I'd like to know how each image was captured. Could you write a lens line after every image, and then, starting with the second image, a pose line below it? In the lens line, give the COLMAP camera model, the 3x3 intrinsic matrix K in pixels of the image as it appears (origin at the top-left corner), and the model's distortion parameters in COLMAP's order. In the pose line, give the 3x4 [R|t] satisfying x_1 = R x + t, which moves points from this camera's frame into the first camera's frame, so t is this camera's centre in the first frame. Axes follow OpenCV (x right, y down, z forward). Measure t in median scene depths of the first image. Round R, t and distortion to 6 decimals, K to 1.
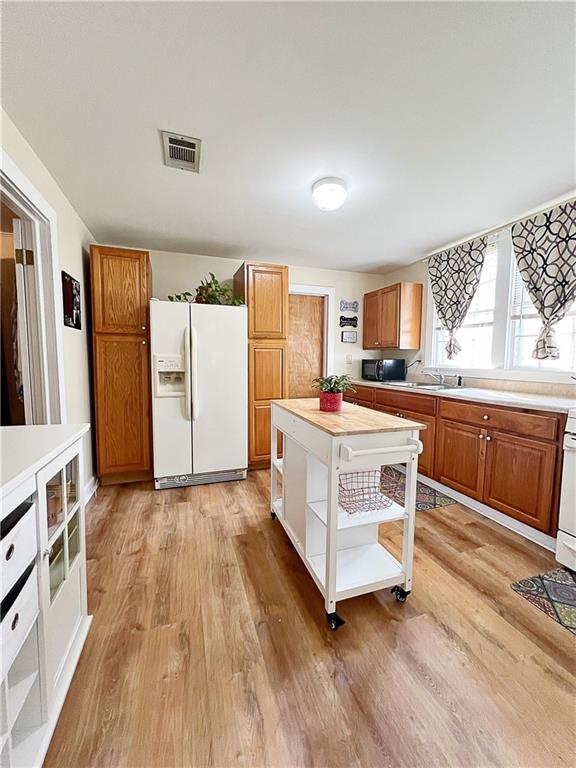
lens RADIAL K [[308.0, 0, 284.0], [0, 308.0, 380.6], [0, 0, 1]] dist [-0.000540, -0.000111]
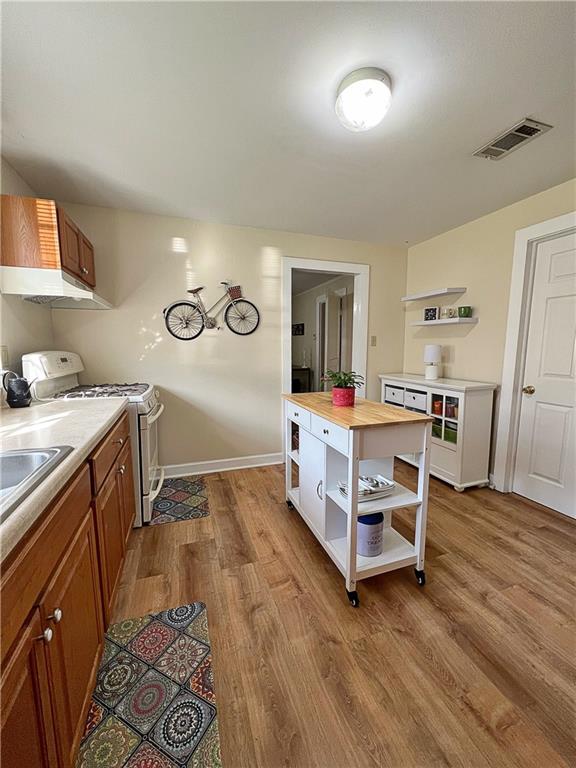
lens RADIAL K [[308.0, 0, 287.2], [0, 308.0, 384.9], [0, 0, 1]] dist [-0.000540, -0.000111]
pose [[-0.999780, -0.005888, -0.020129, 0.339756], [-0.009895, 0.978669, 0.205204, -0.165680], [0.018491, 0.205358, -0.978512, 1.866181]]
